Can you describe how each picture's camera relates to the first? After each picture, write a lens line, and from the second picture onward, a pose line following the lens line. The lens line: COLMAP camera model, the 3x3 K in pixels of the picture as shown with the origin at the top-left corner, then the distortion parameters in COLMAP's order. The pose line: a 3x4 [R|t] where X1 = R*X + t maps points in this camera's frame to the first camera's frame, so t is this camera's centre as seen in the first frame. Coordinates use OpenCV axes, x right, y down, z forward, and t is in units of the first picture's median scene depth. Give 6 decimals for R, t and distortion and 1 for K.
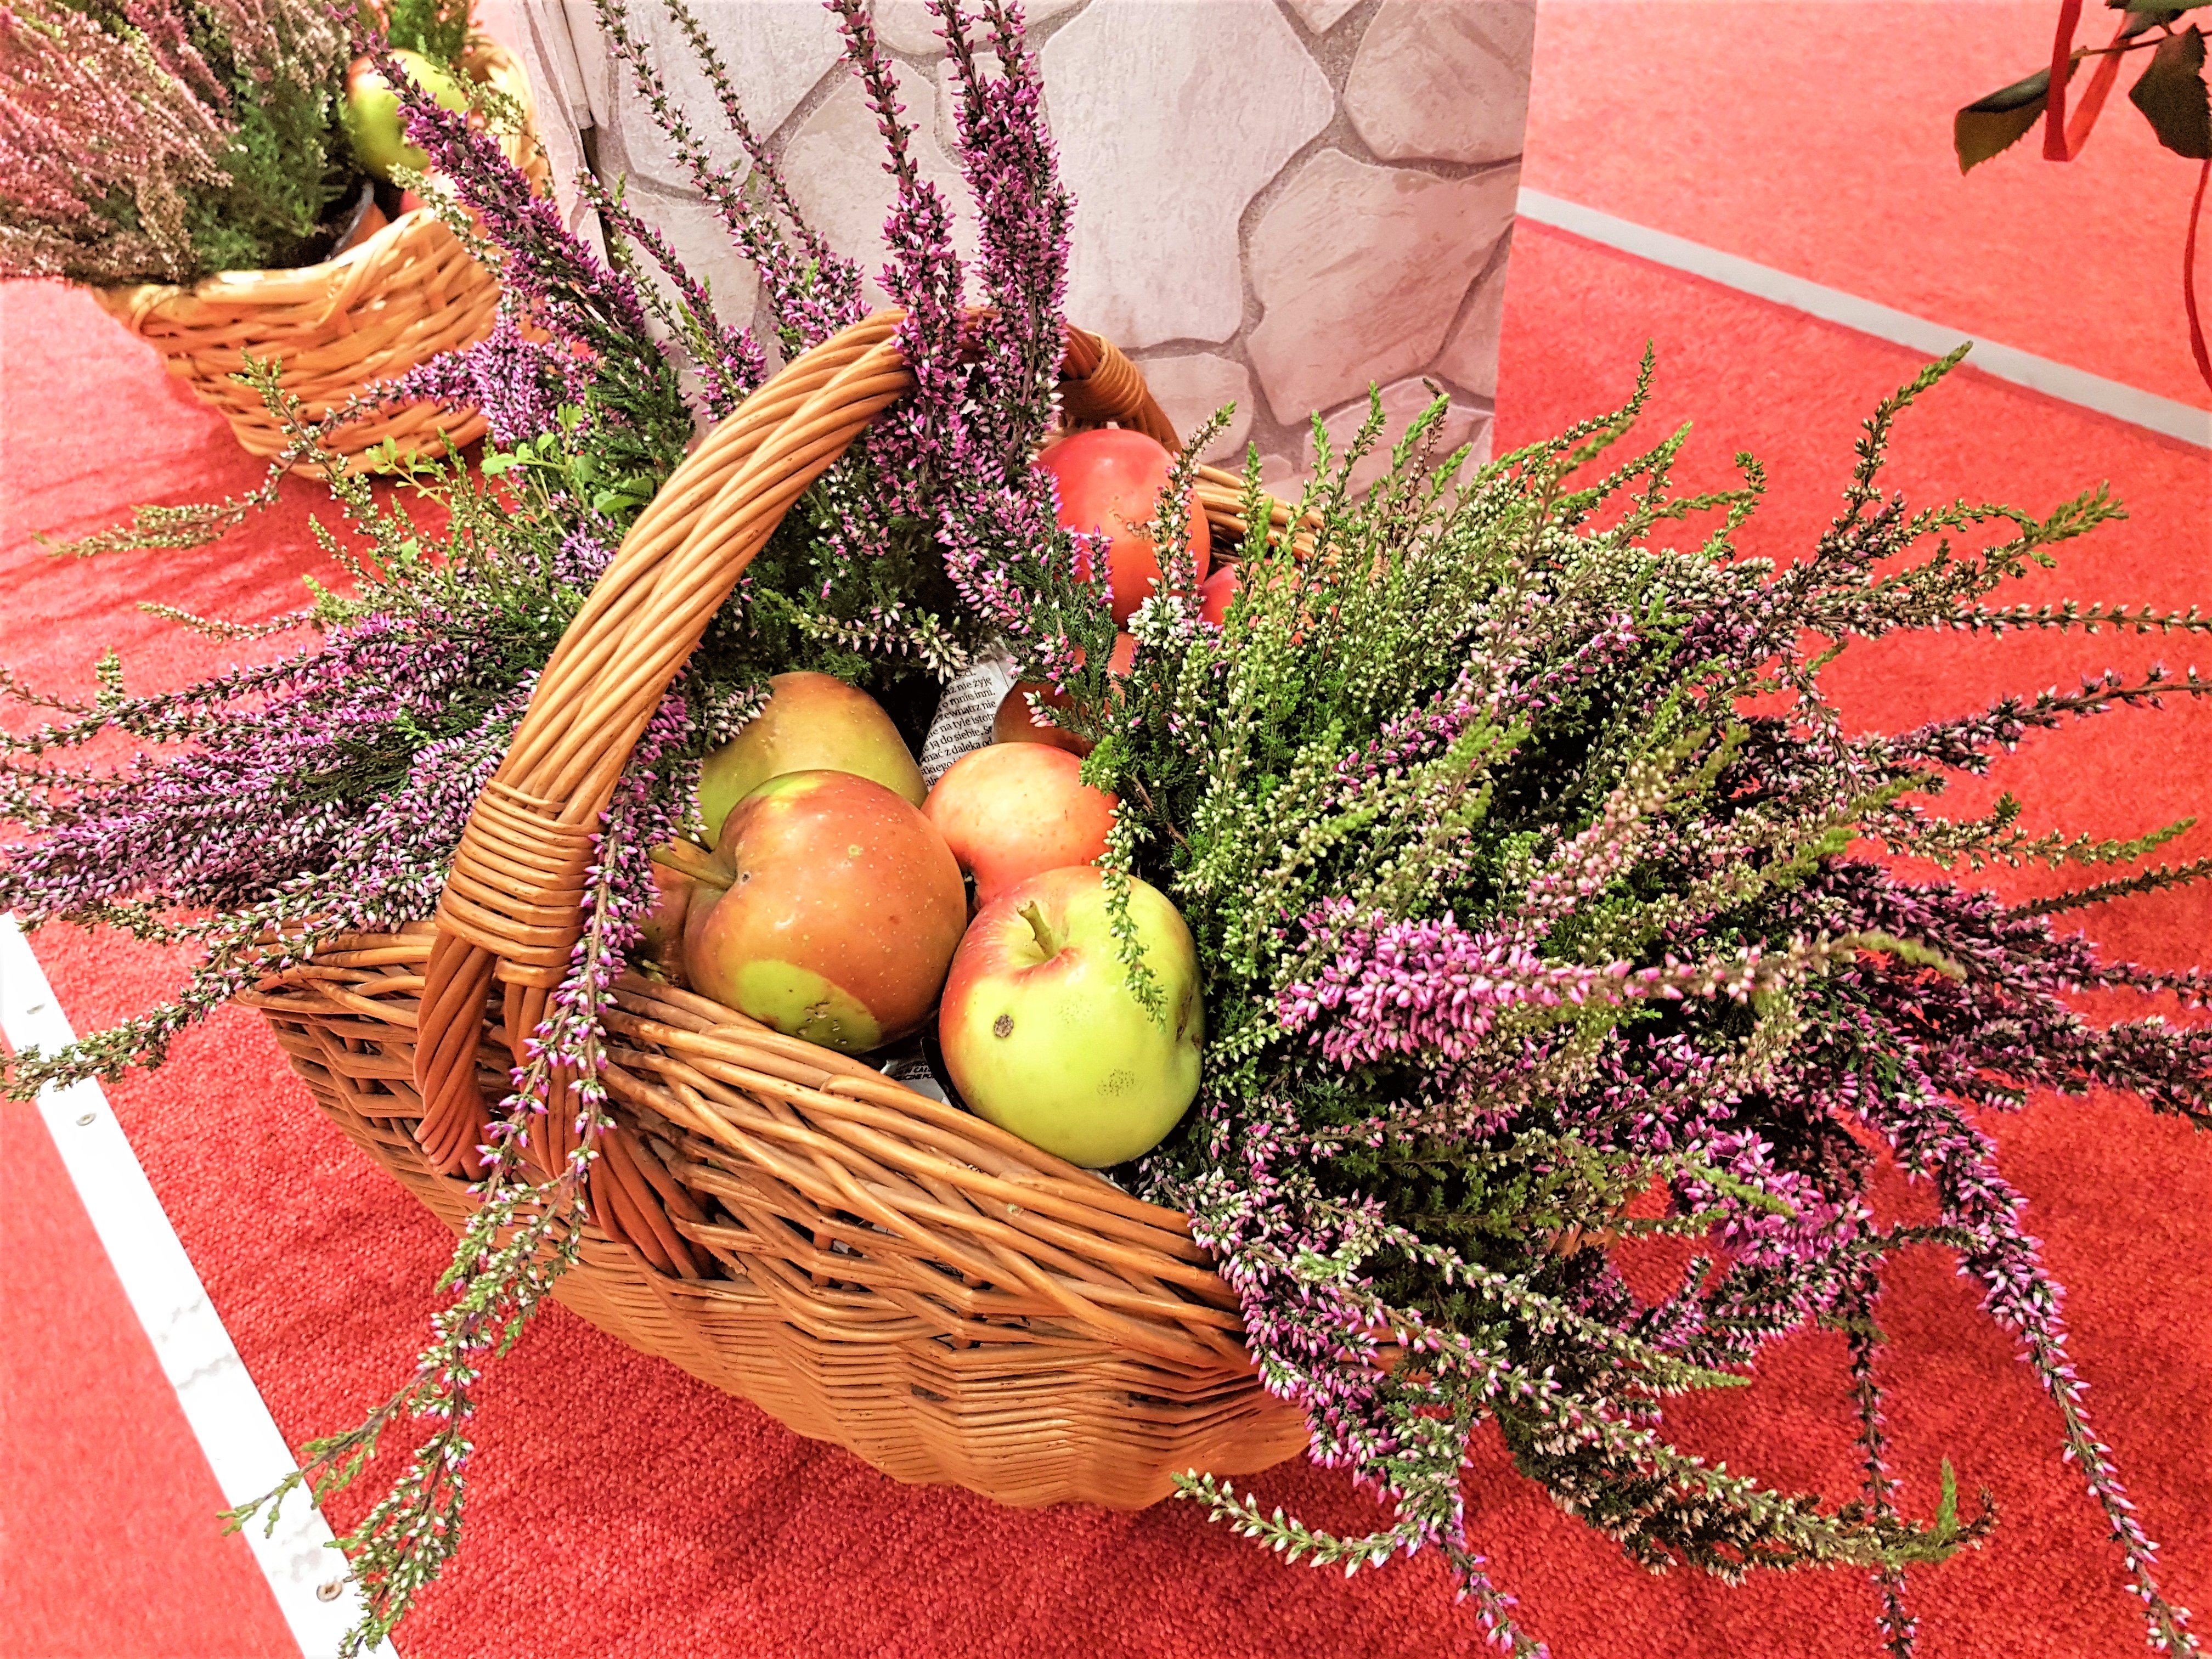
lens RADIAL K [[1750.0, 0, 1102.5], [0, 1750.0, 794.2], [0, 0, 1]] dist [-0.011055, -0.006571]
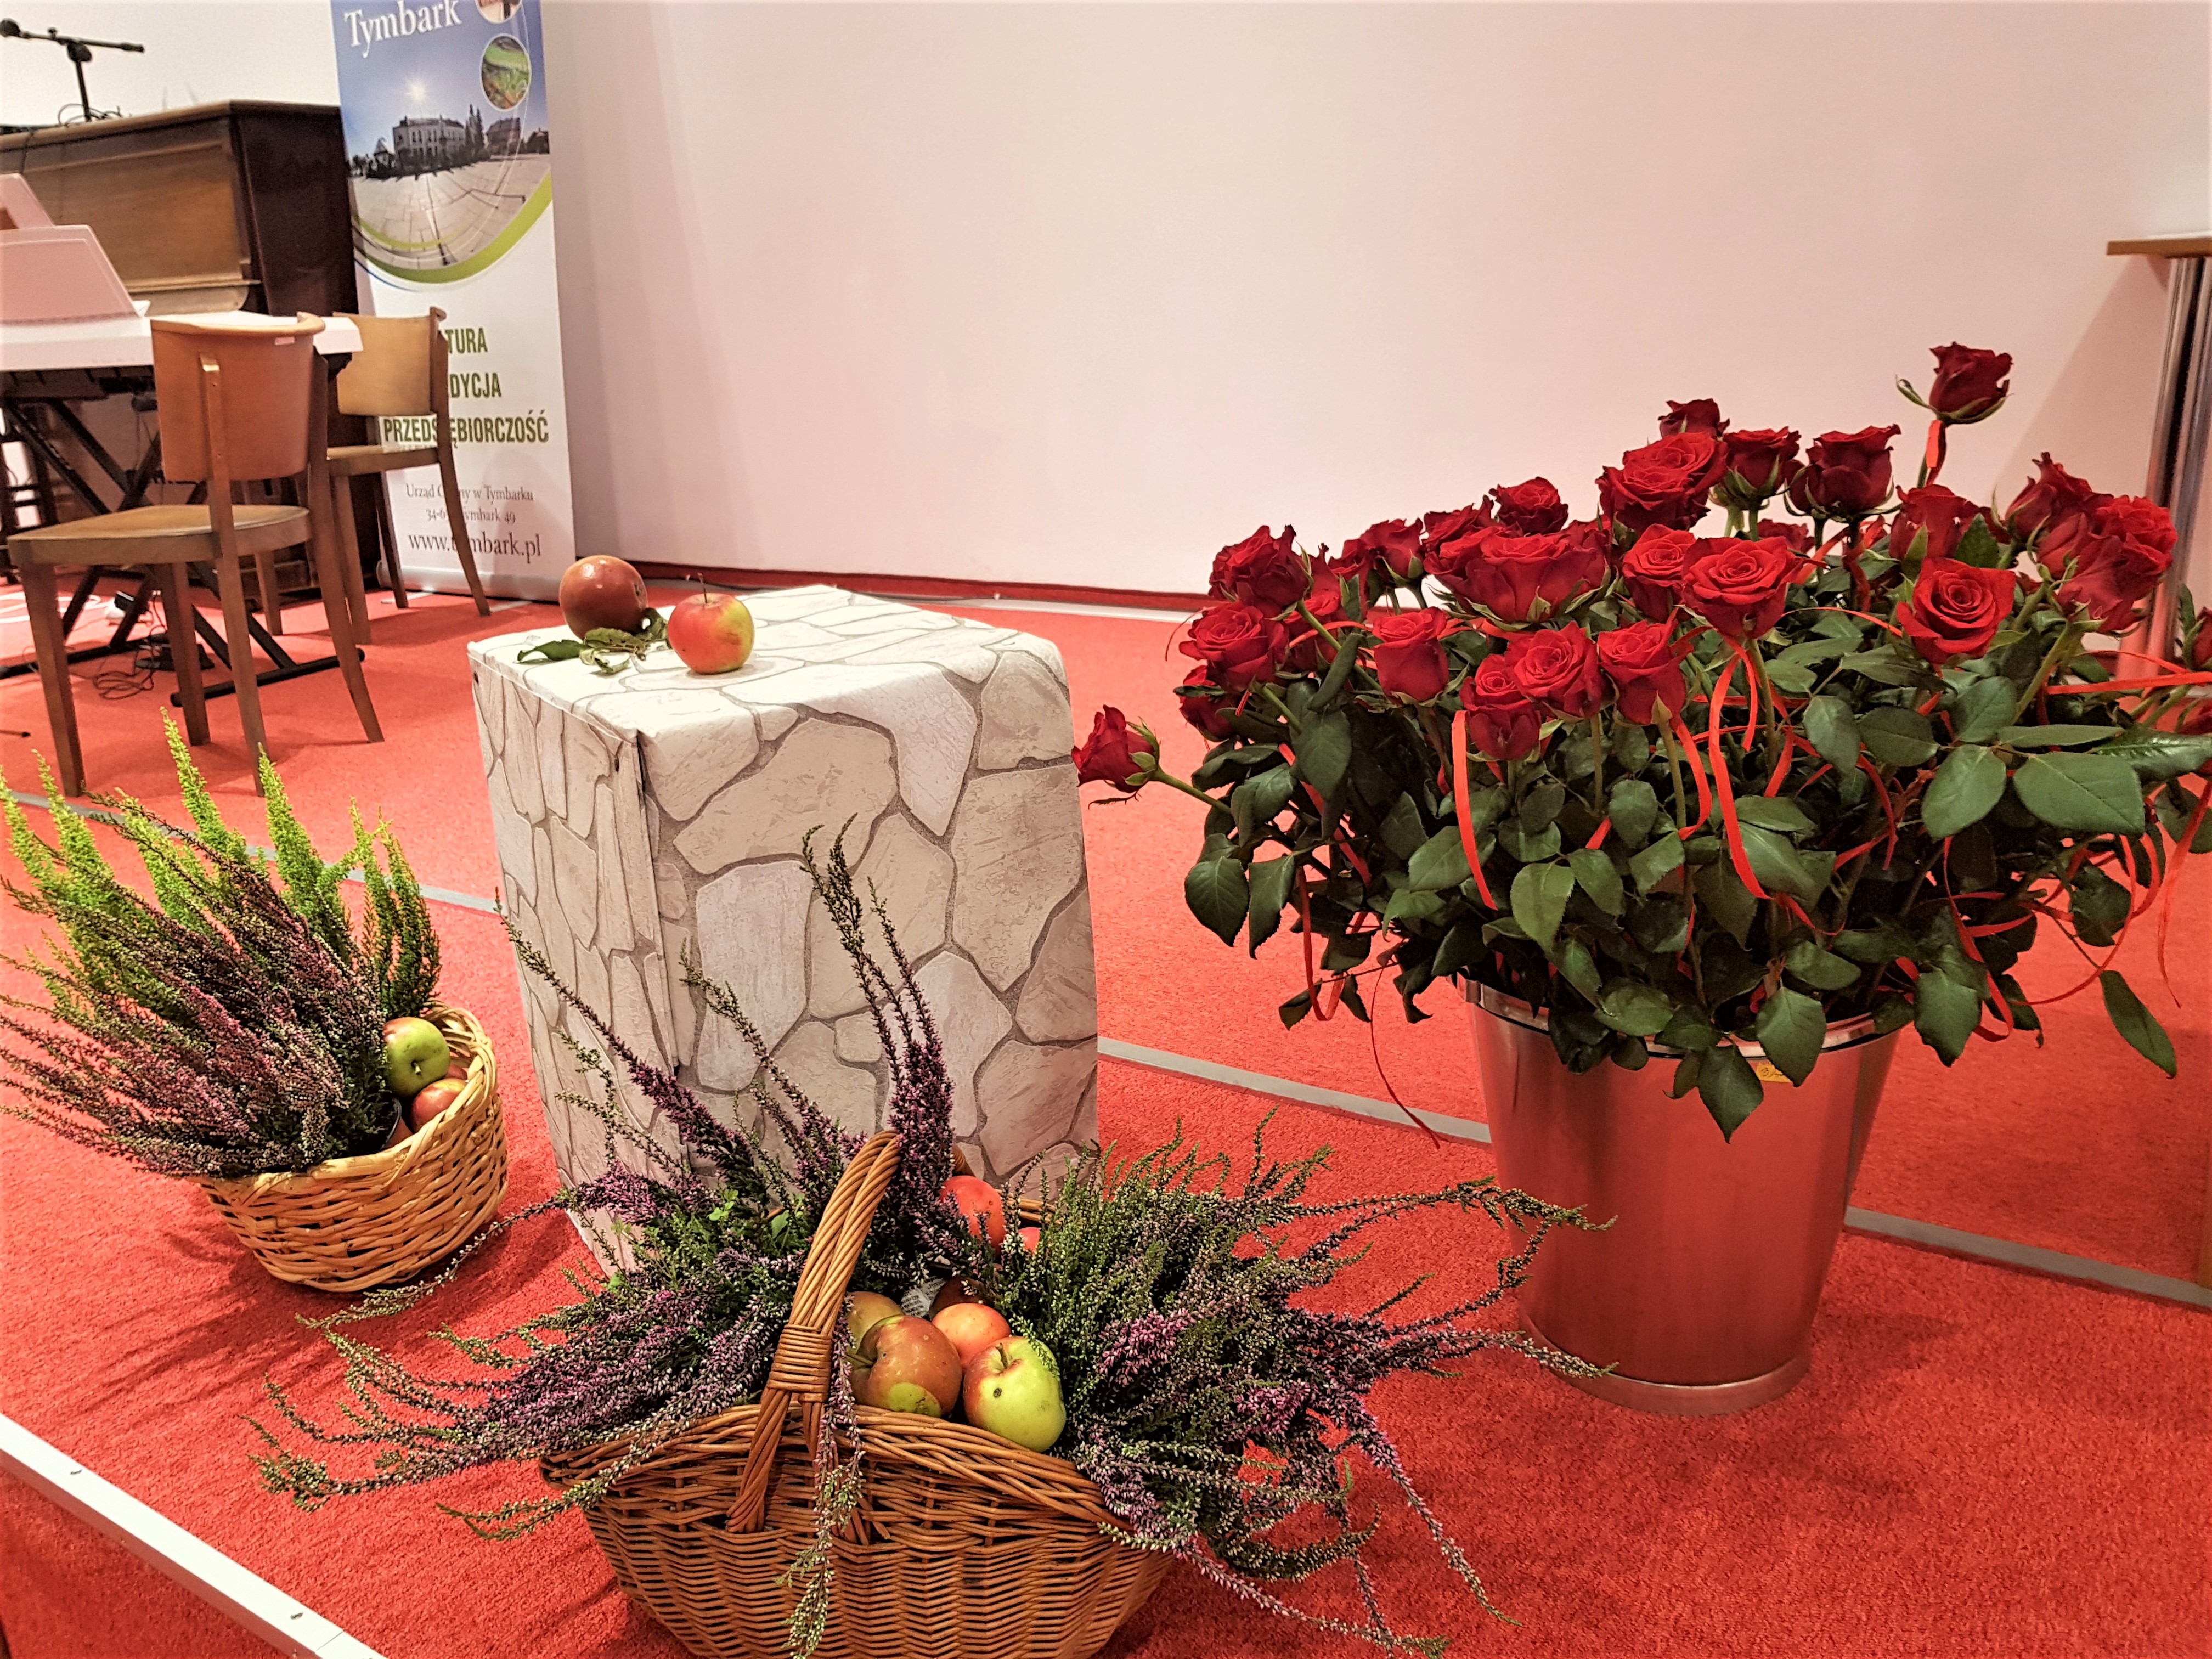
lens RADIAL K [[1750.0, 0, 1102.5], [0, 1750.0, 794.2], [0, 0, 1]] dist [-0.011055, -0.006571]
pose [[0.957354, -0.049573, 0.284632, -0.483501], [0.168605, 0.895876, -0.411071, 0.344766], [-0.234616, 0.441531, 0.866029, -1.357965]]
